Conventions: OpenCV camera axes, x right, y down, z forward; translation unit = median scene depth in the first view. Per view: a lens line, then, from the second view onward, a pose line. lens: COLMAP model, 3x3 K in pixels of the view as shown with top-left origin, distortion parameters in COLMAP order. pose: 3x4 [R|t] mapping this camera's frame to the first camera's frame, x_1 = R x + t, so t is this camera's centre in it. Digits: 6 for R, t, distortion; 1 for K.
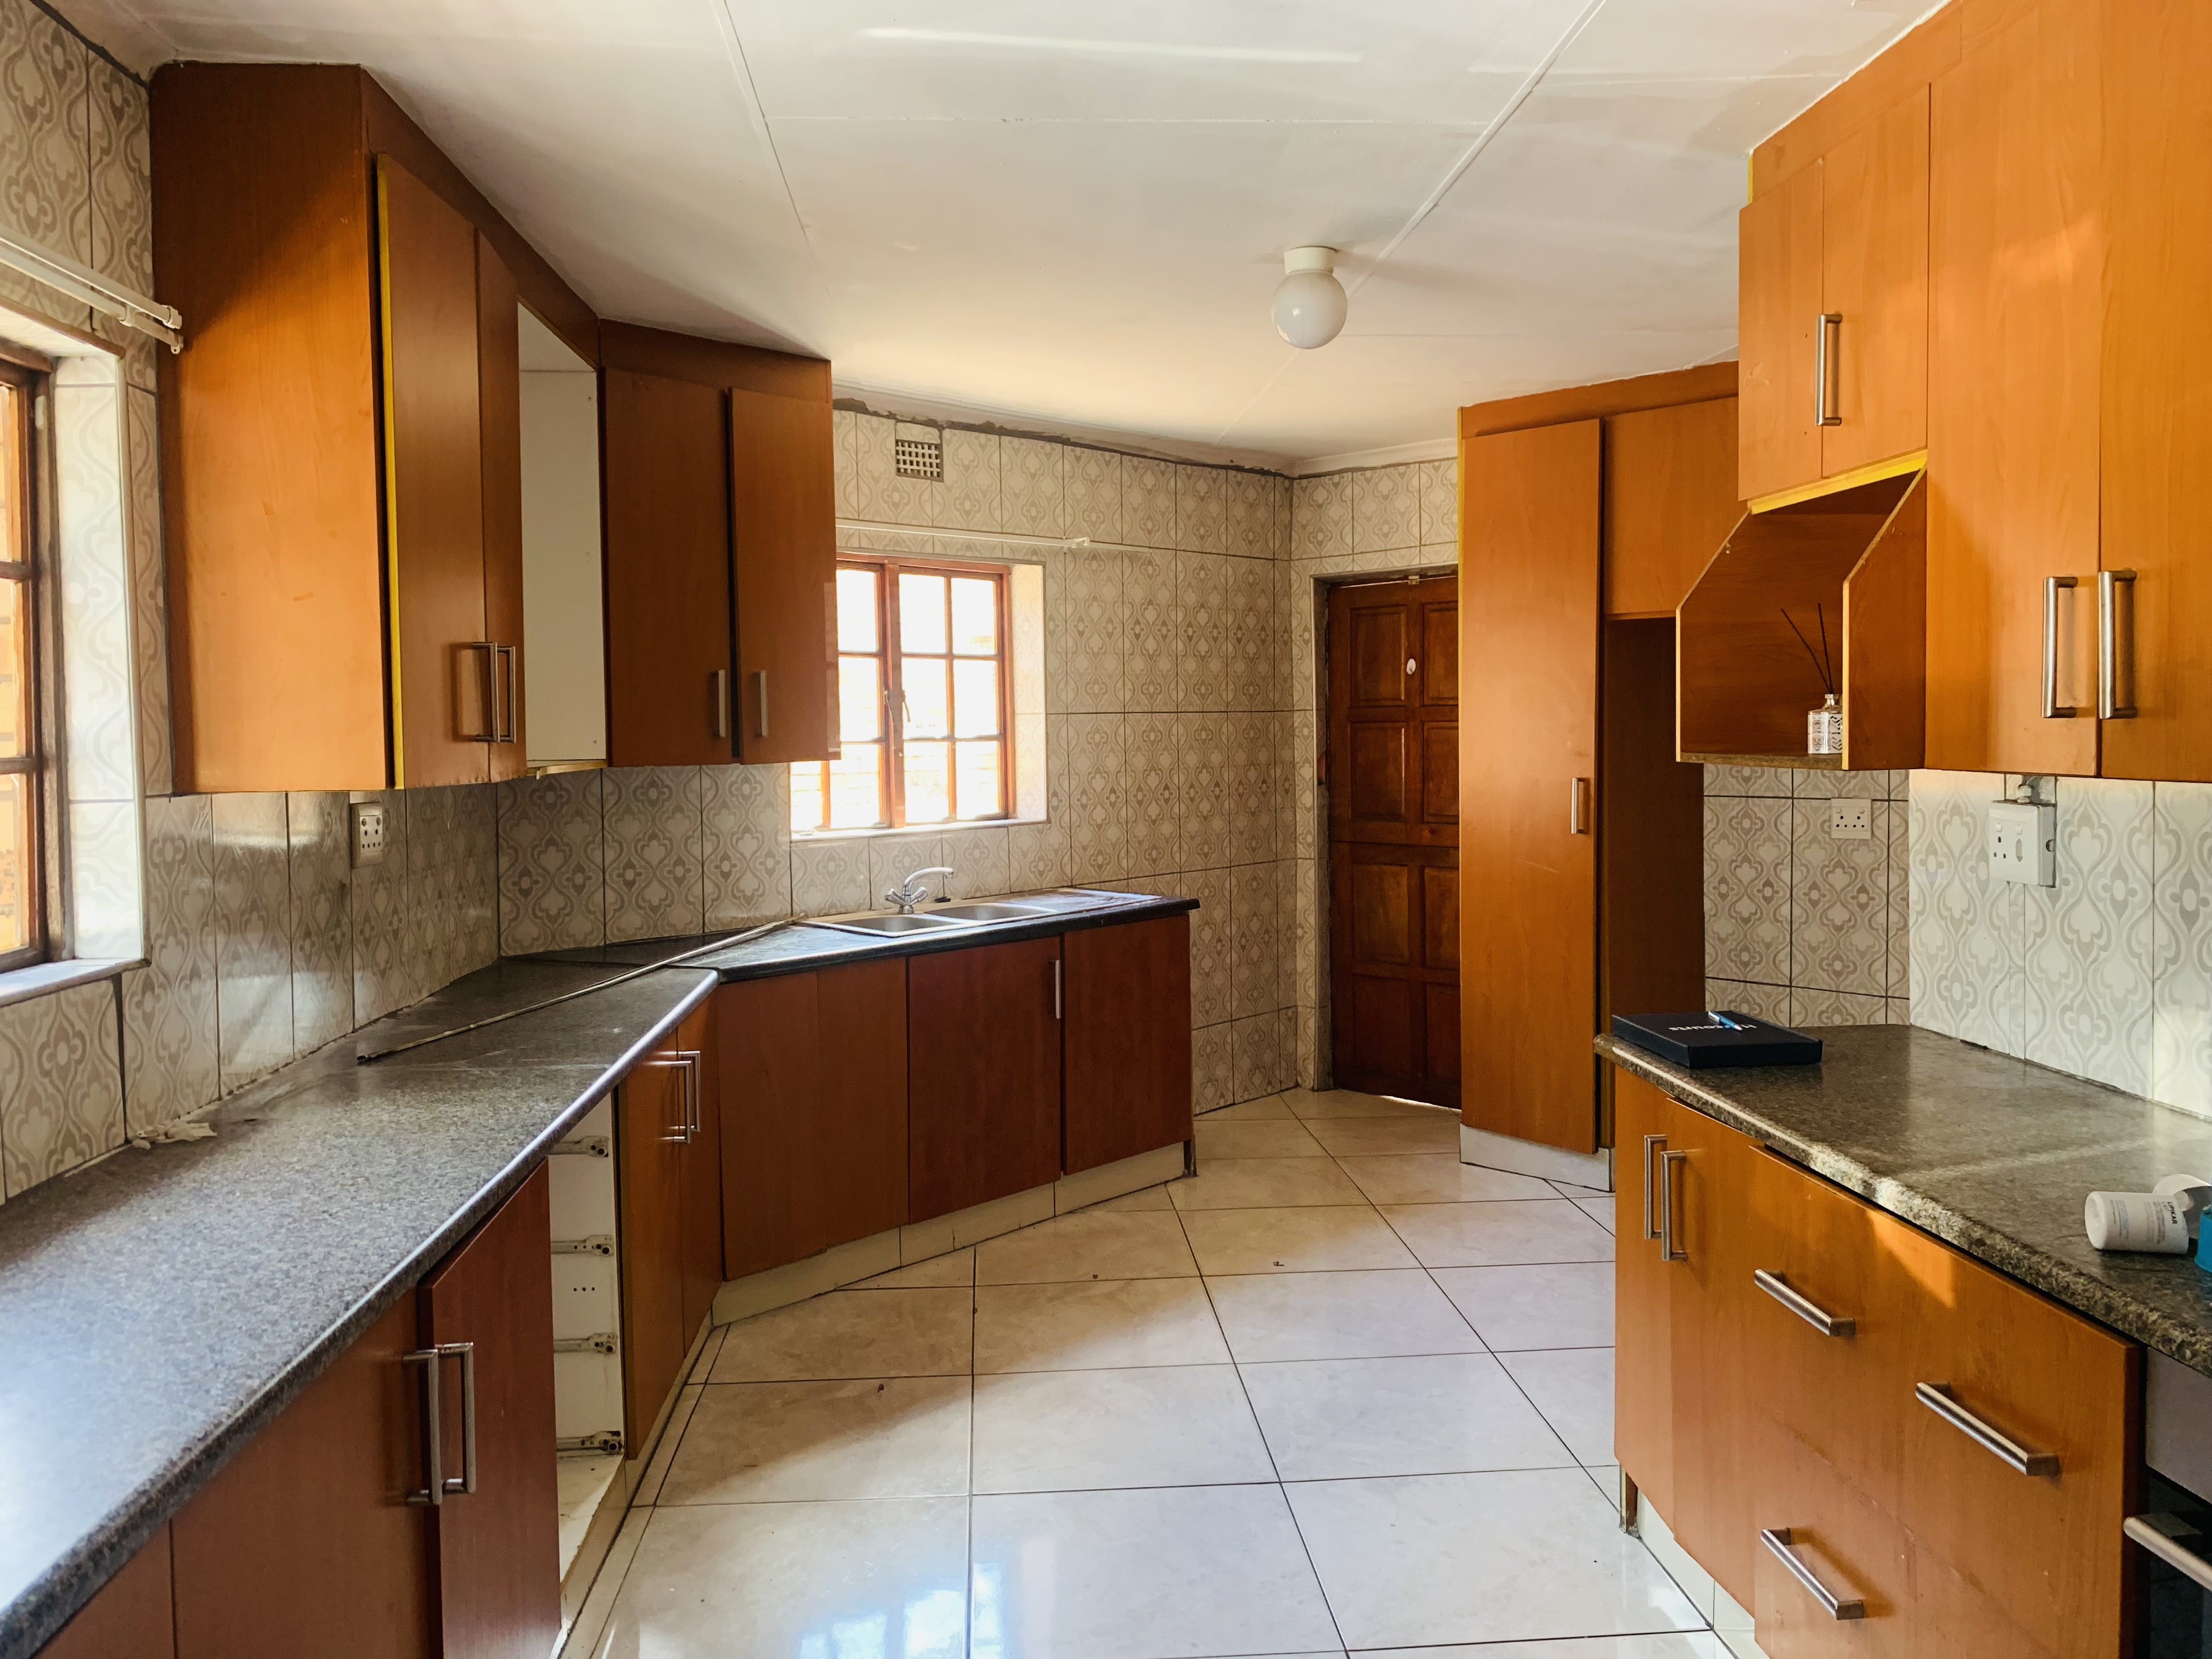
lens RADIAL K [[1700.0, 0, 1071.8], [0, 1700.0, 837.7], [0, 0, 1]] dist [0.039134, -0.047528]
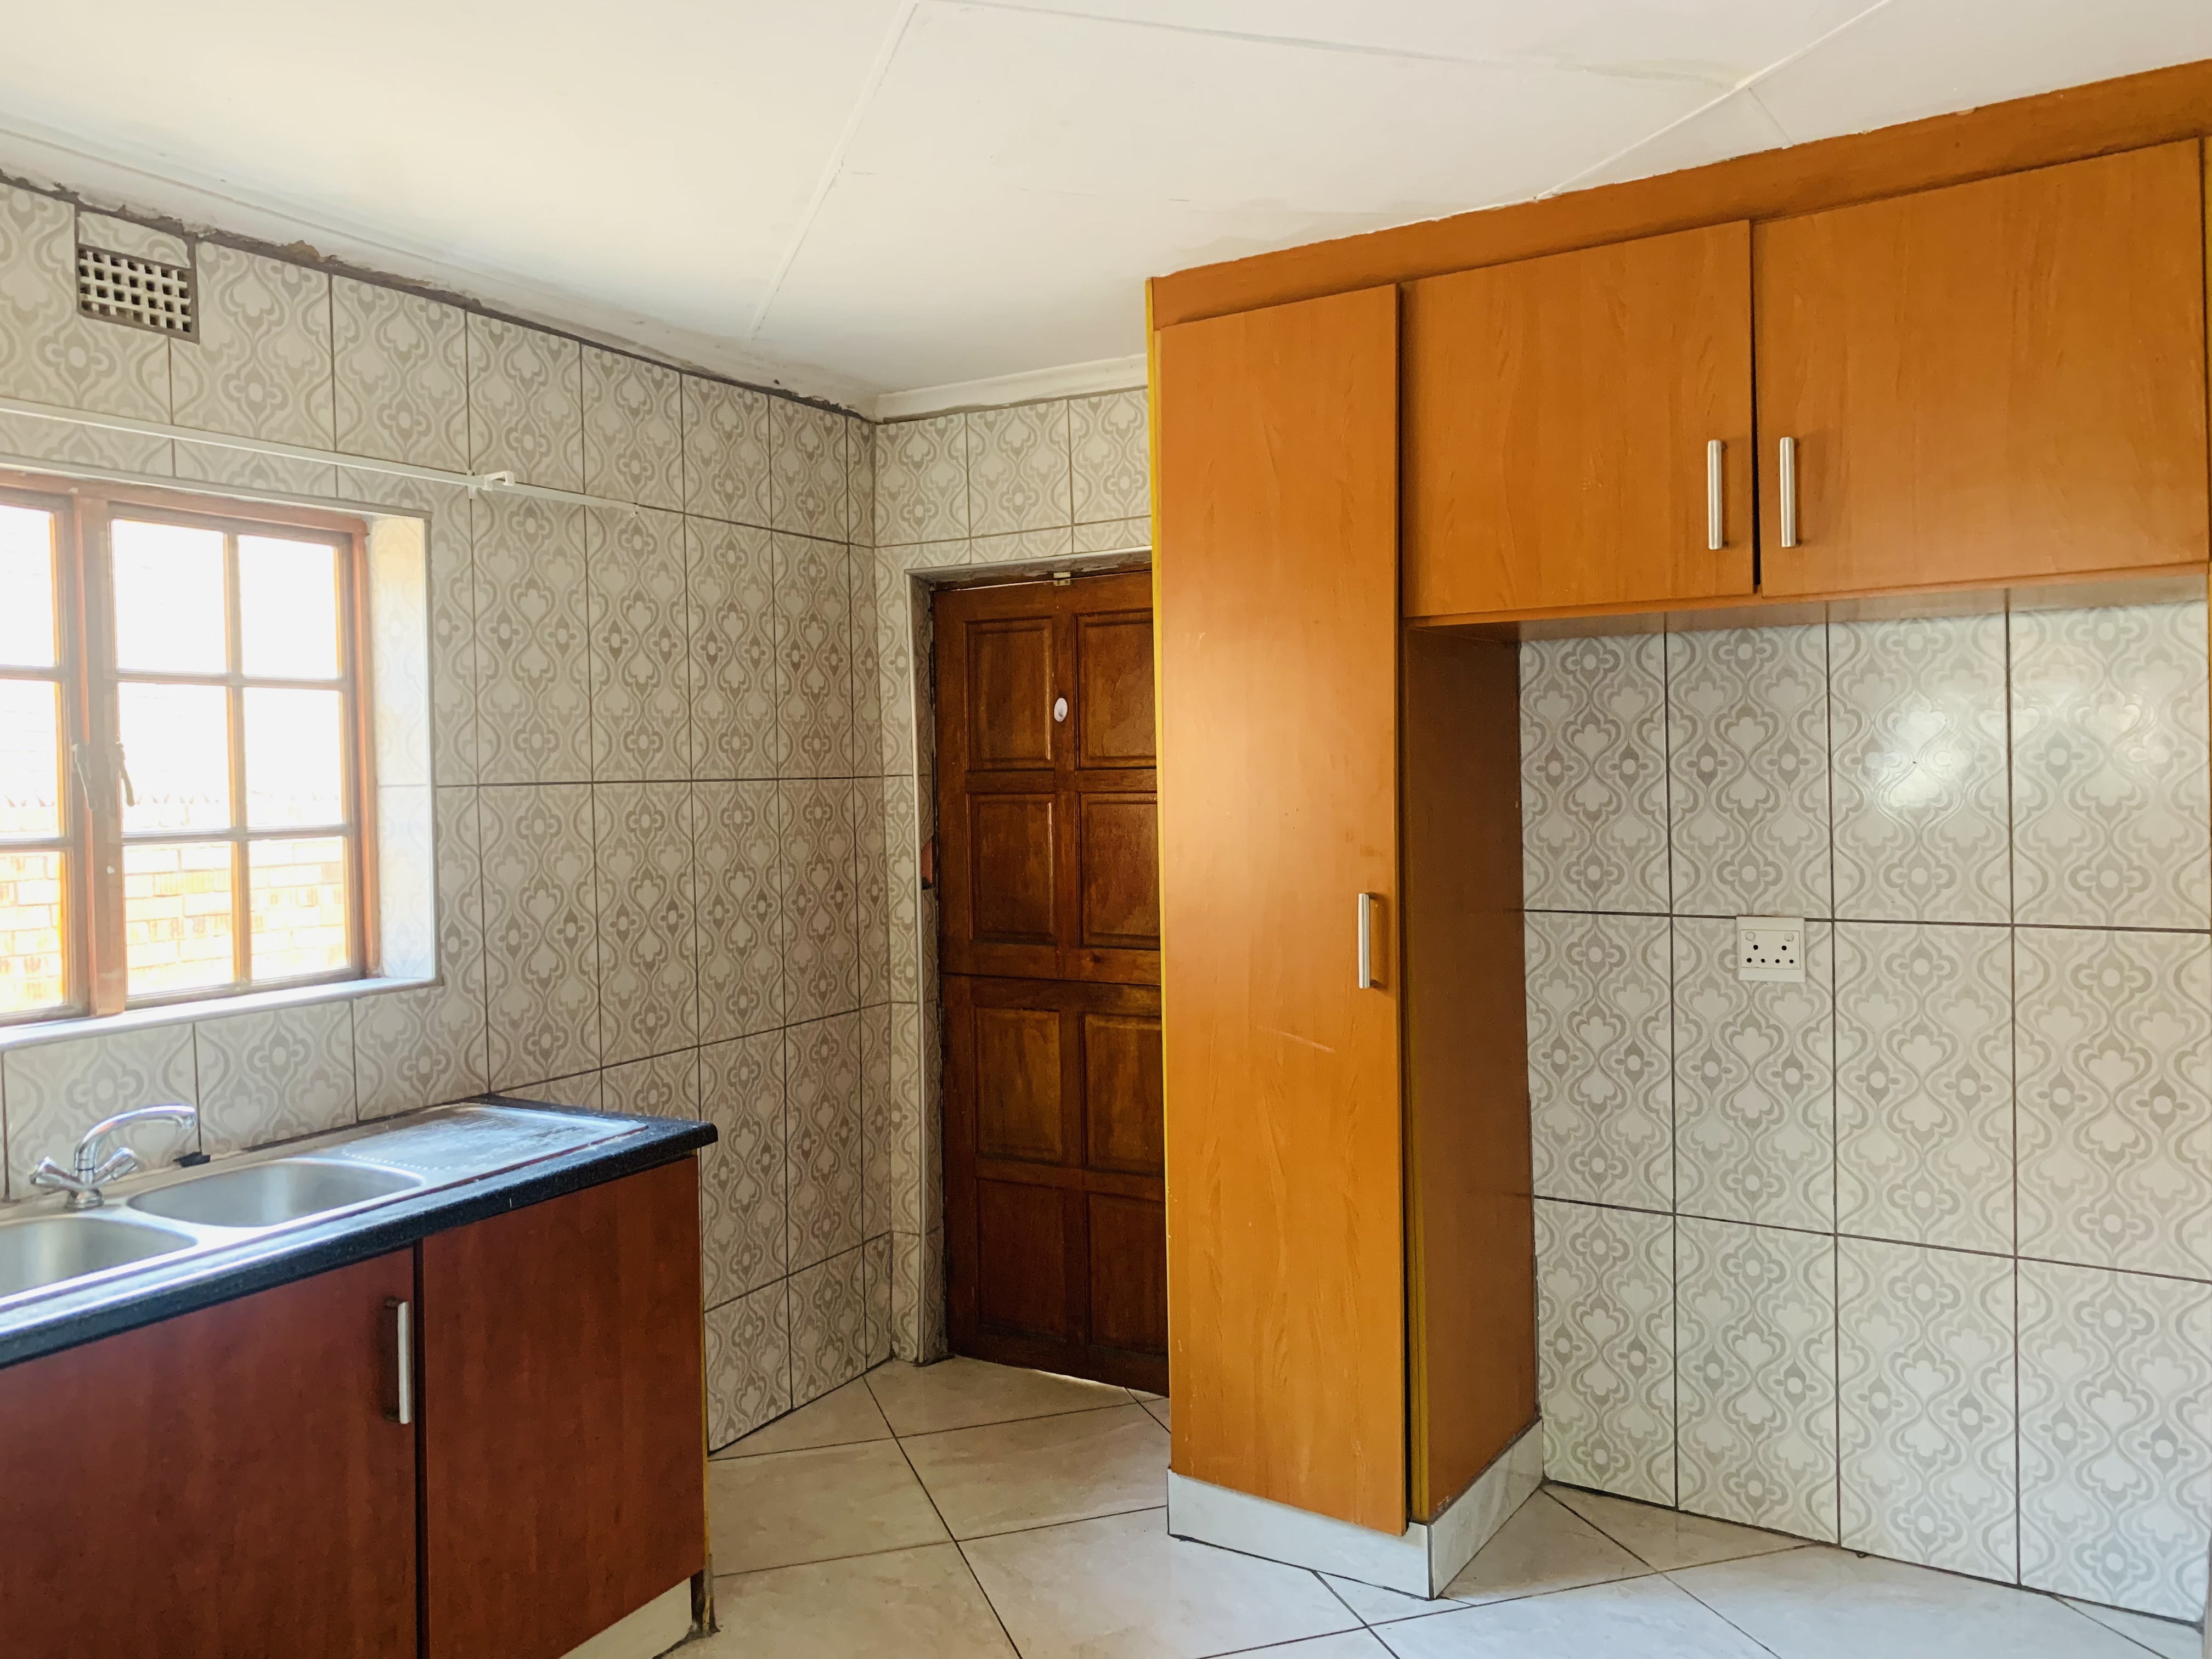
lens RADIAL K [[1700.0, 0, 1090.9], [0, 1700.0, 811.1], [0, 0, 1]] dist [0.039134, -0.047528]
pose [[0.967878, -0.008403, 0.251278, 0.046238], [0.020818, 0.998688, -0.046788, -0.030685], [-0.250555, 0.050516, 0.966783, 0.368959]]
